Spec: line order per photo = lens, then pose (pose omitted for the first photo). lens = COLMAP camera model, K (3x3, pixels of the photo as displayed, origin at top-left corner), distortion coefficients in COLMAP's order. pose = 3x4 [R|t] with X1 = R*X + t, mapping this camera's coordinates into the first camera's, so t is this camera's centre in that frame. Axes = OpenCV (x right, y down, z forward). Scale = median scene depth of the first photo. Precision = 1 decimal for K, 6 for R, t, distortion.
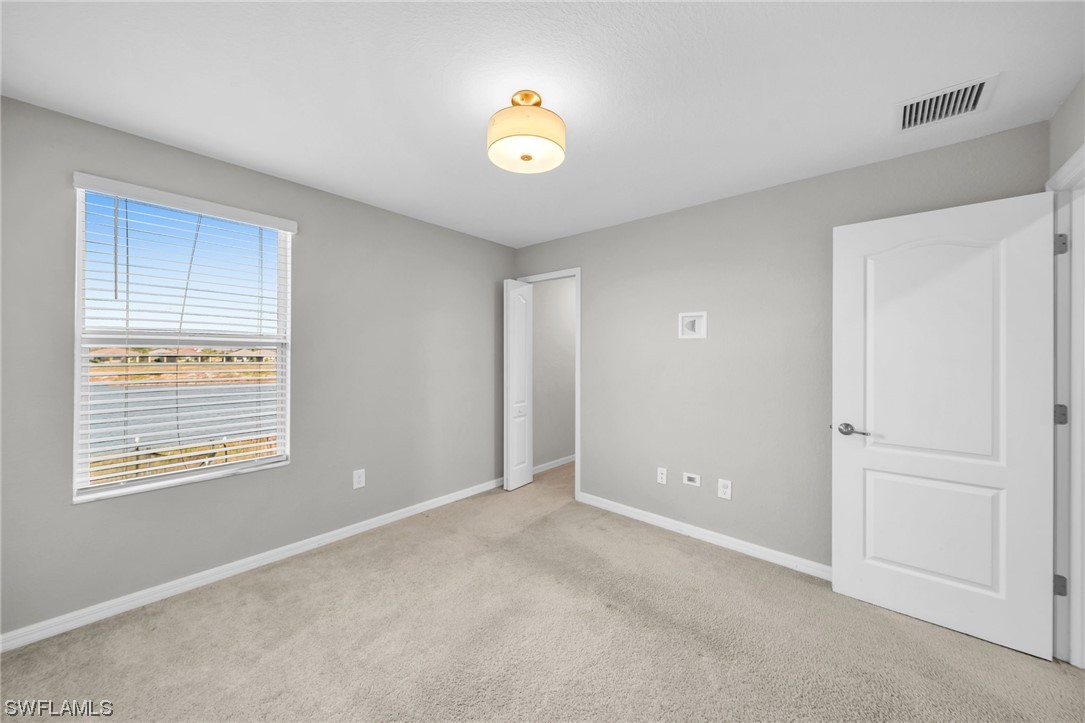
lens RADIAL K [[384.2, 0, 539.8], [0, 384.2, 362.6], [0, 0, 1]] dist [0.000492, -0.000203]
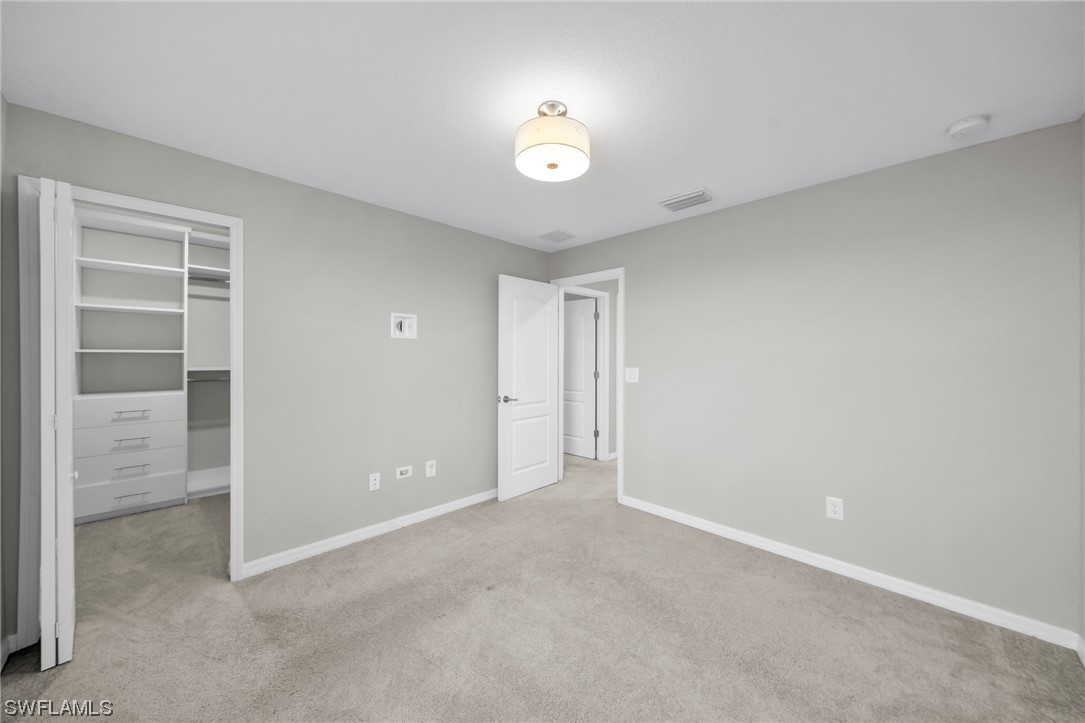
lens RADIAL K [[384.2, 0, 539.8], [0, 384.2, 362.6], [0, 0, 1]] dist [0.000492, -0.000203]
pose [[0.064725, -0.027038, 0.997537, -0.661552], [0.011593, 0.999586, 0.026341, -0.020885], [-0.997836, 0.009859, 0.065012, 0.594420]]
